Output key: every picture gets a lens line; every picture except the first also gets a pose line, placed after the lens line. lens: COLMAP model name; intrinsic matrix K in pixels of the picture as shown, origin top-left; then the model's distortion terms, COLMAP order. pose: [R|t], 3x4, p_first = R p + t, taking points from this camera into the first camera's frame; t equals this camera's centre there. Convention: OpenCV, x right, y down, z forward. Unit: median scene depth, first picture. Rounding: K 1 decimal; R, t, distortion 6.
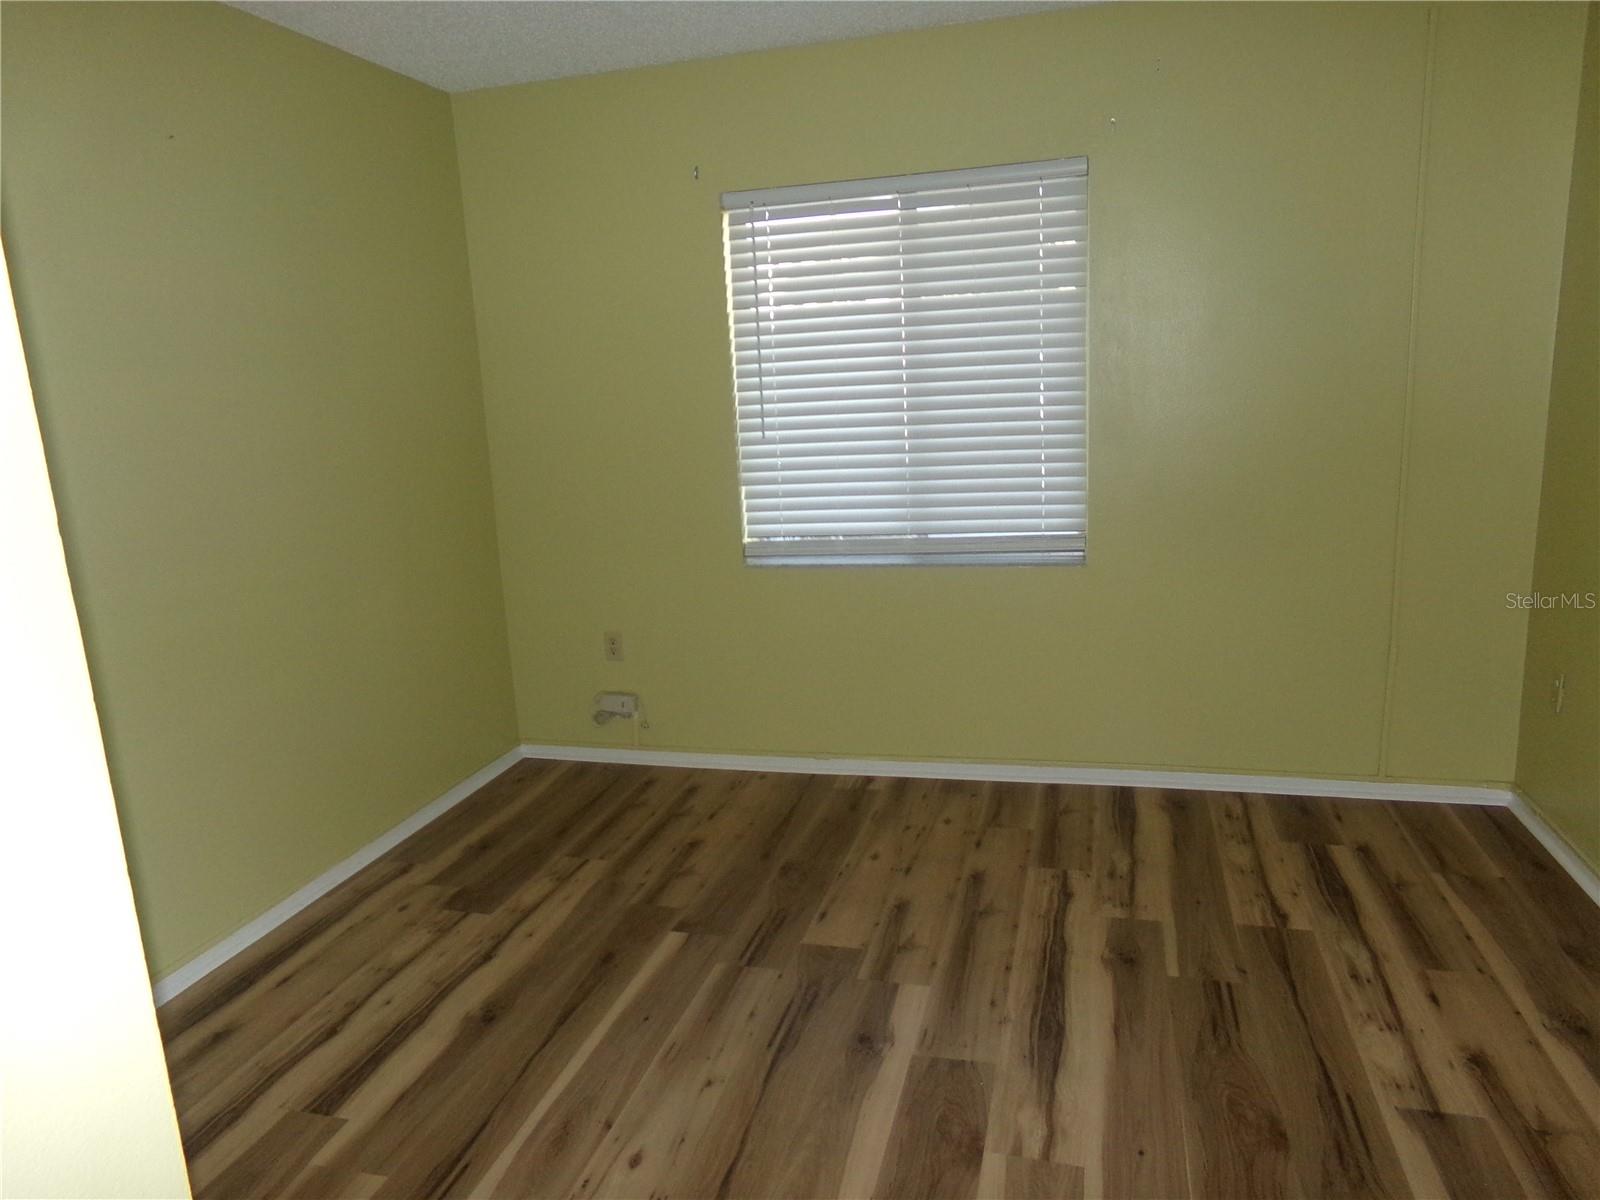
lens RADIAL K [[1093.5, 0, 800.0], [0, 1093.5, 600.0], [0, 0, 1]] dist [-0.001823, -0.001057]
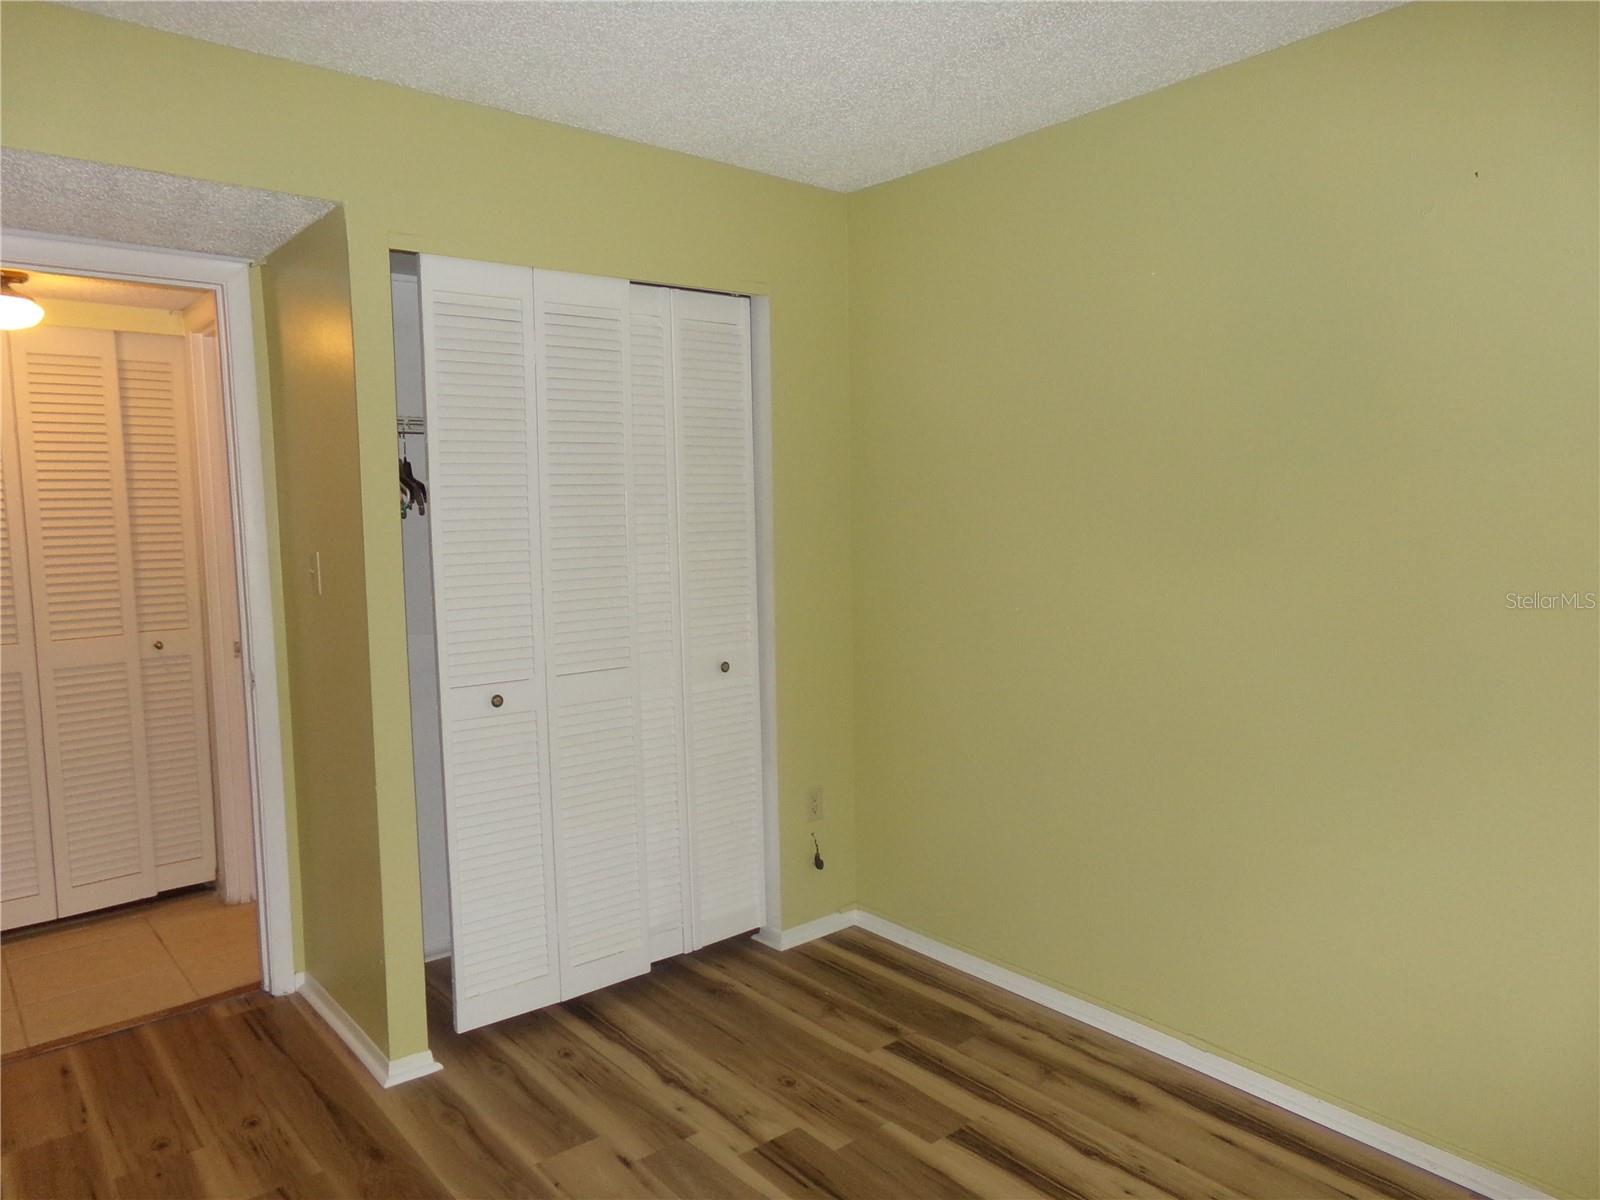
lens RADIAL K [[1093.5, 0, 800.0], [0, 1093.5, 600.0], [0, 0, 1]] dist [-0.001823, -0.001057]
pose [[-0.572070, 0.136393, -0.808785, 0.441906], [-0.119010, 0.961838, 0.246382, -0.290274], [0.811525, 0.237201, -0.534007, 1.177562]]
